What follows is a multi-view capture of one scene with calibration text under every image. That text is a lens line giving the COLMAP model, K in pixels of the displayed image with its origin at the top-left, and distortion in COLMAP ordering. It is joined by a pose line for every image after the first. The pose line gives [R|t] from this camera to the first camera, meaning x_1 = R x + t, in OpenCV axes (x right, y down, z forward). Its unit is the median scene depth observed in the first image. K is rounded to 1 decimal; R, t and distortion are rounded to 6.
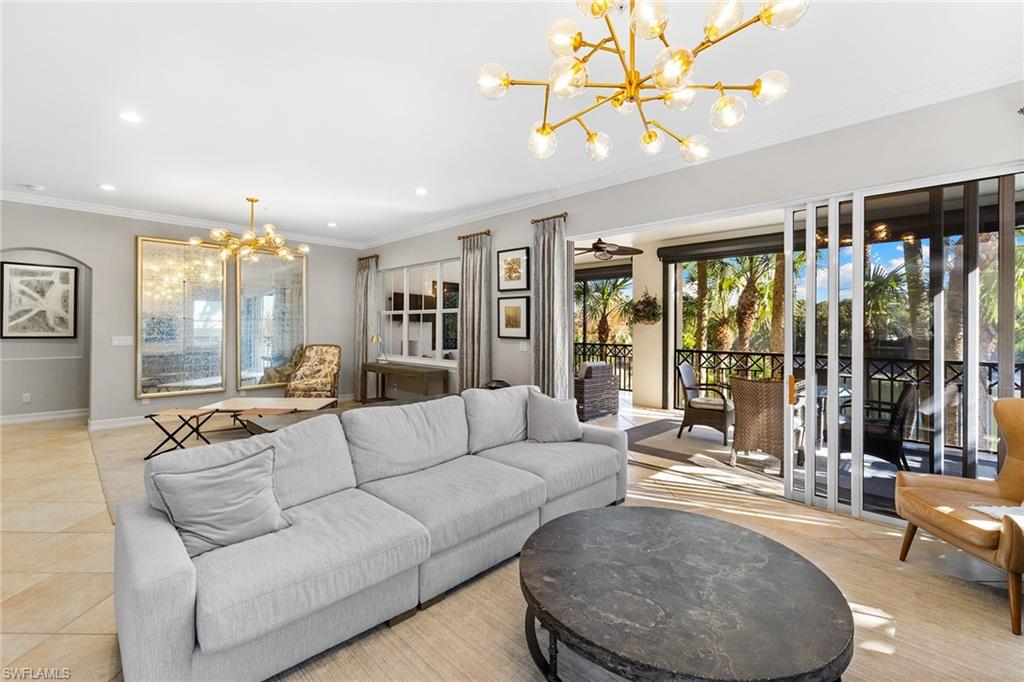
lens RADIAL K [[441.6, 0, 507.4], [0, 441.6, 335.4], [0, 0, 1]] dist [0.001161, -0.000969]
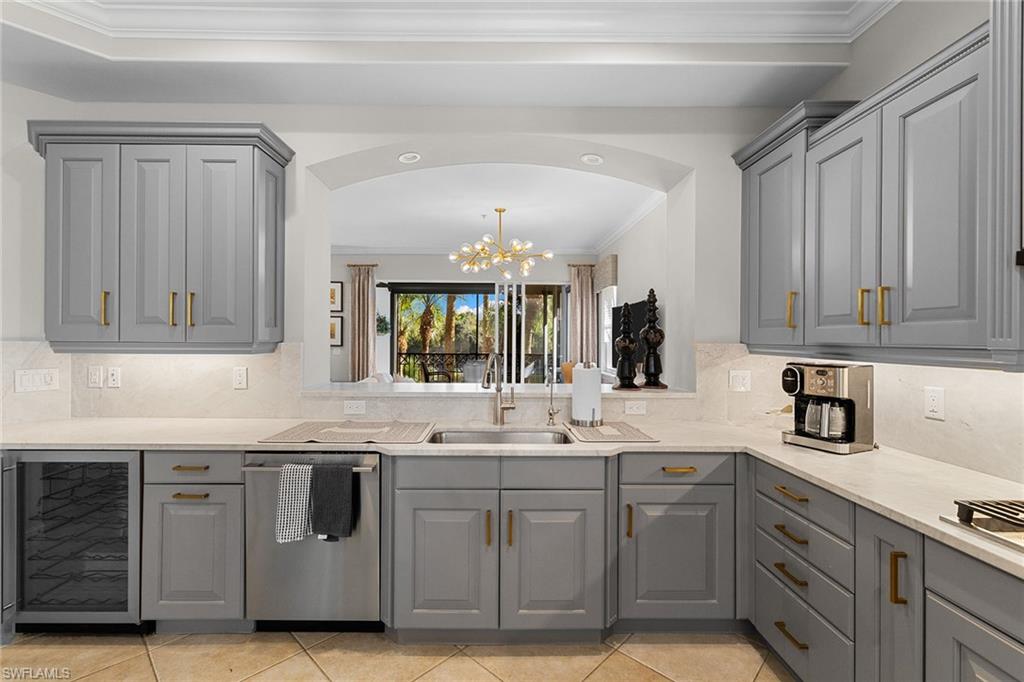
lens RADIAL K [[441.6, 0, 503.4], [0, 441.6, 340.8], [0, 0, 1]] dist [0.001161, -0.000969]
pose [[0.688831, -0.002559, 0.724917, -0.609086], [0.007766, 0.999962, -0.003849, -0.001273], [-0.724880, 0.008281, 0.688825, -0.336883]]
